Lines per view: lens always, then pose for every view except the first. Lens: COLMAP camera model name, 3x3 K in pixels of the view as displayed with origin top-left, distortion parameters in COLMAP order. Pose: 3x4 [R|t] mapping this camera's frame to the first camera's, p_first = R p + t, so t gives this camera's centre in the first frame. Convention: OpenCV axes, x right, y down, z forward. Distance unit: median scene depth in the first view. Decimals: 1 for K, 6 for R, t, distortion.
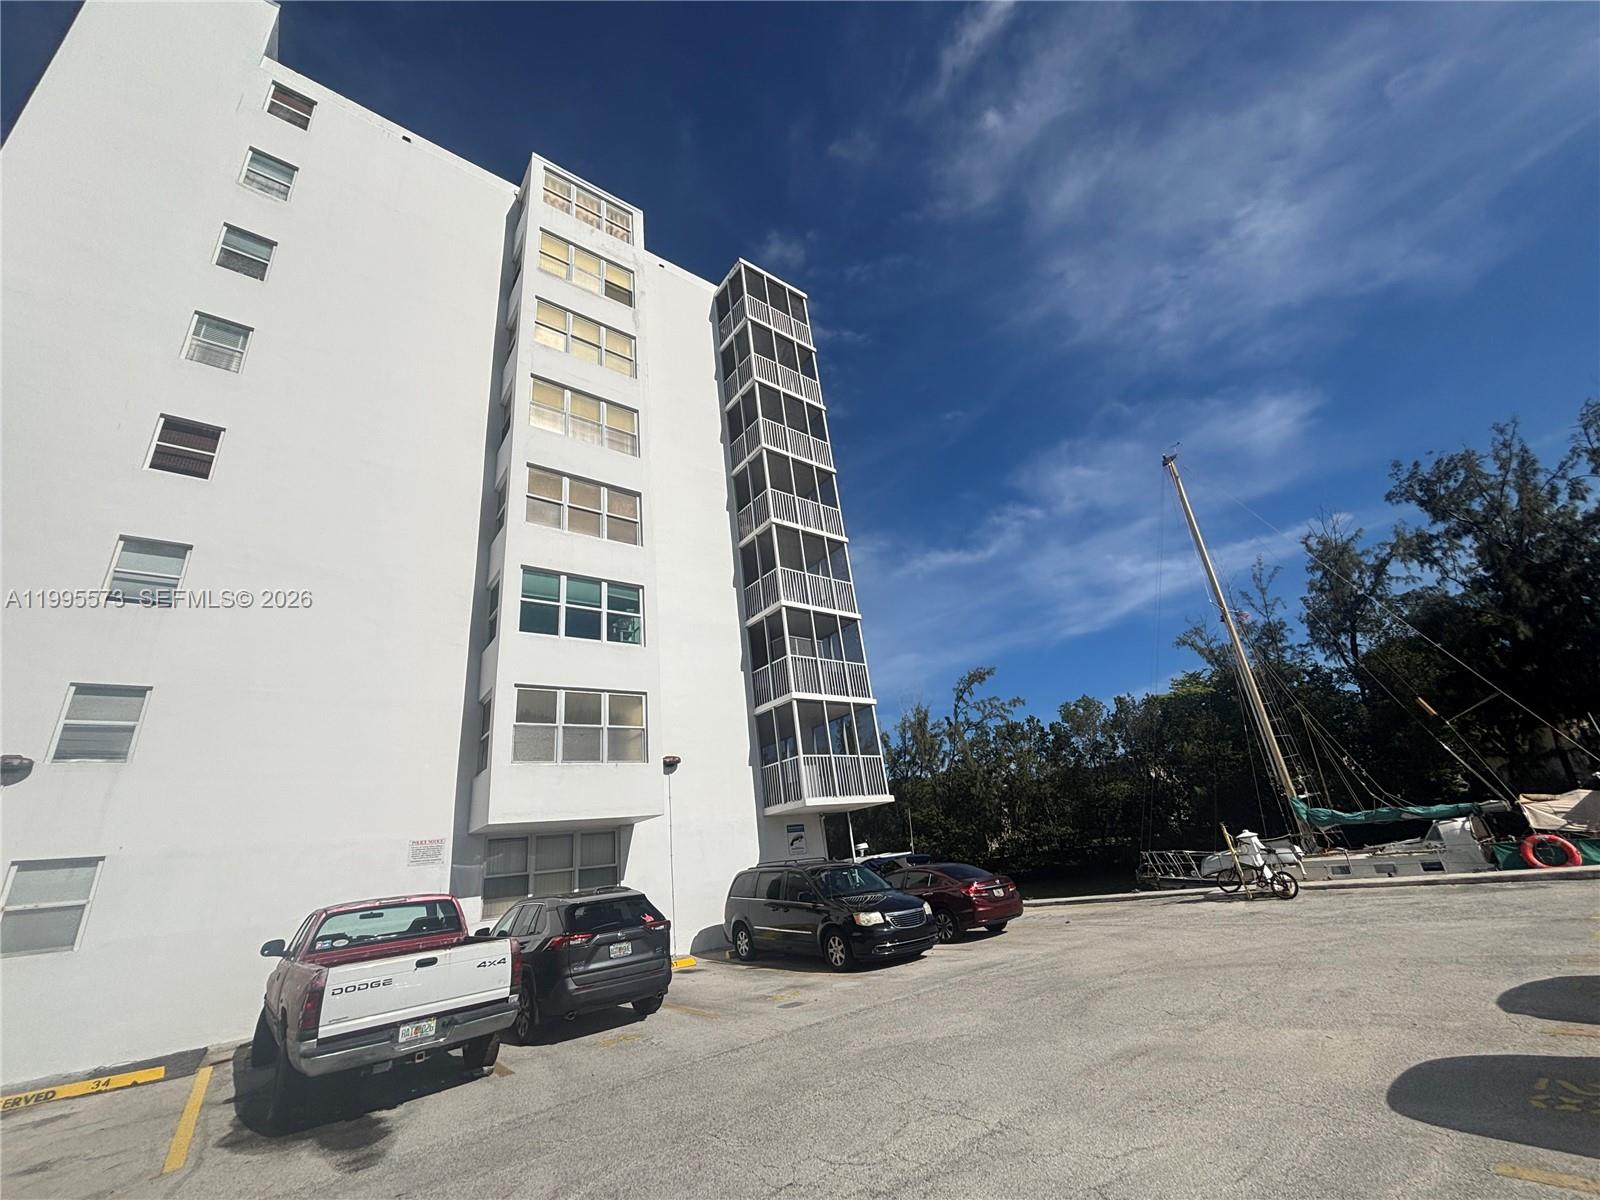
lens RADIAL K [[639.0, 0, 800.4], [0, 639.0, 597.4], [0, 0, 1]] dist [-0.000921, -0.000368]
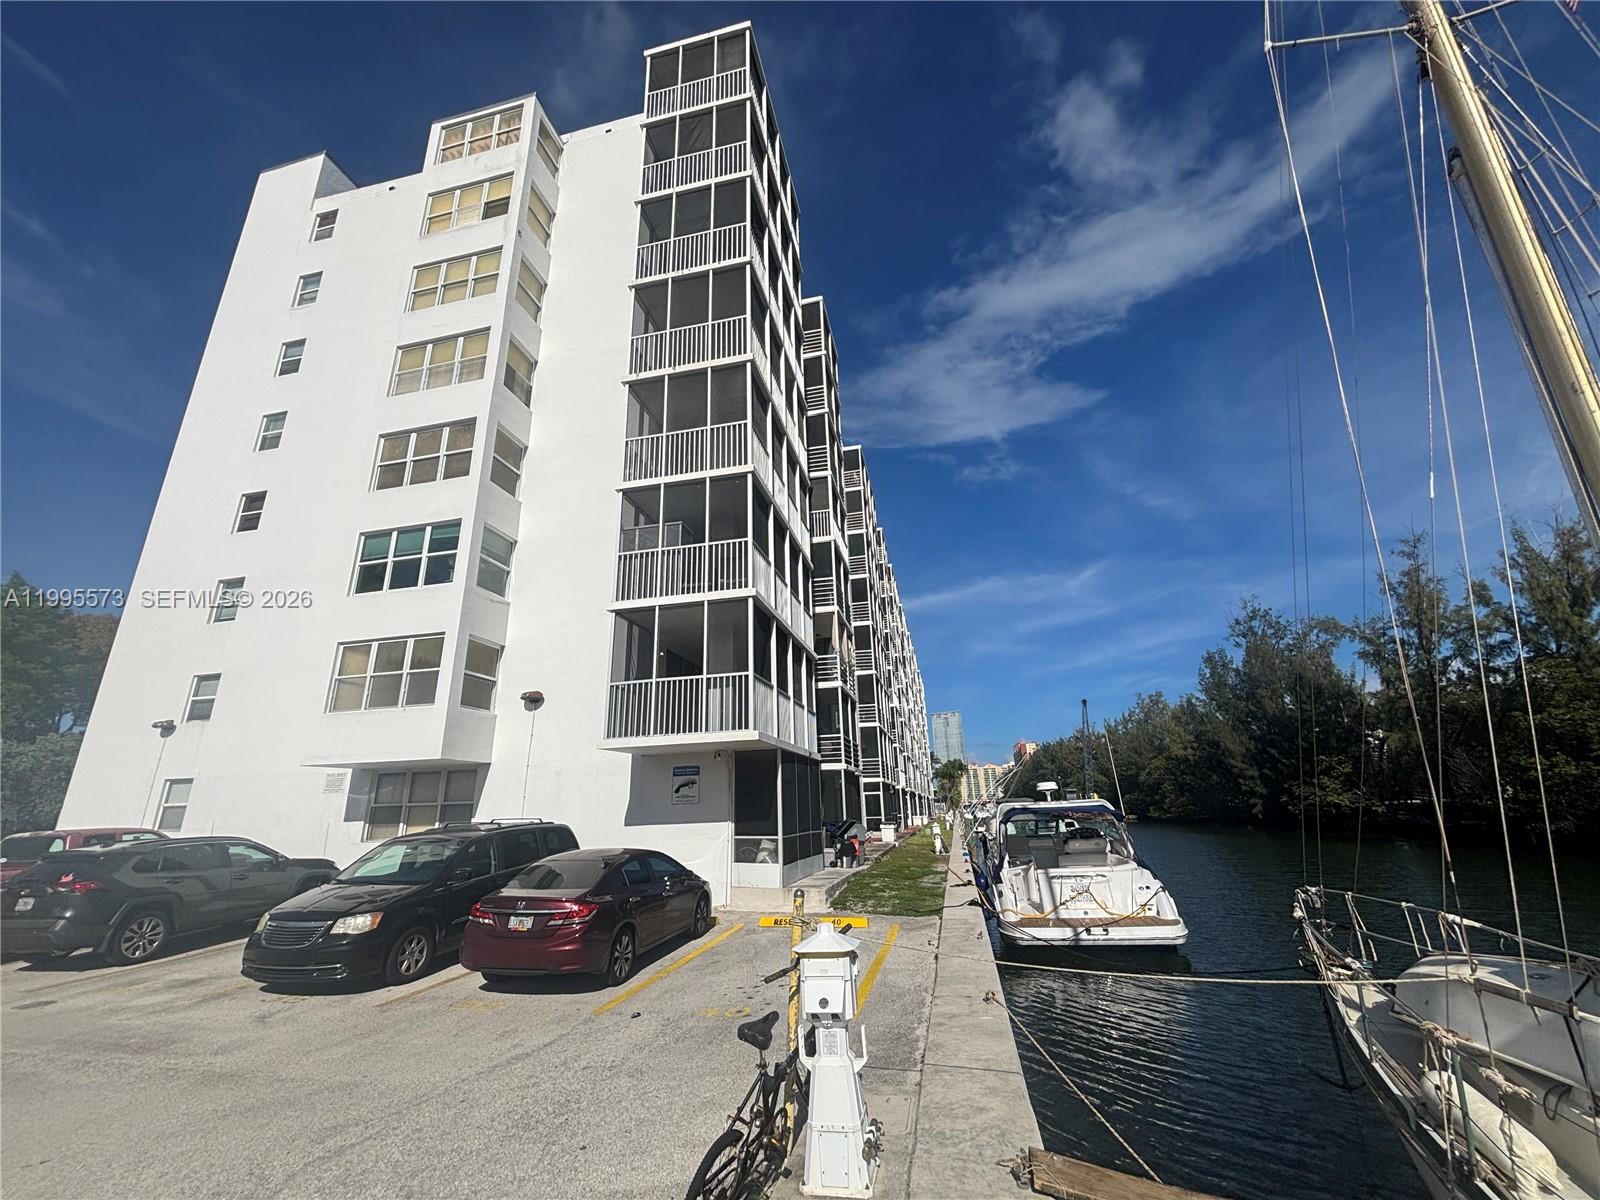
lens RADIAL K [[639.7, 0, 798.7], [0, 639.7, 597.5], [0, 0, 1]] dist [-0.001991, 0.001260]
pose [[0.643467, -0.142502, -0.752093, 0.827539], [0.260150, 0.964749, 0.039781, 0.200284], [0.719912, -0.221254, 0.657855, 0.772032]]
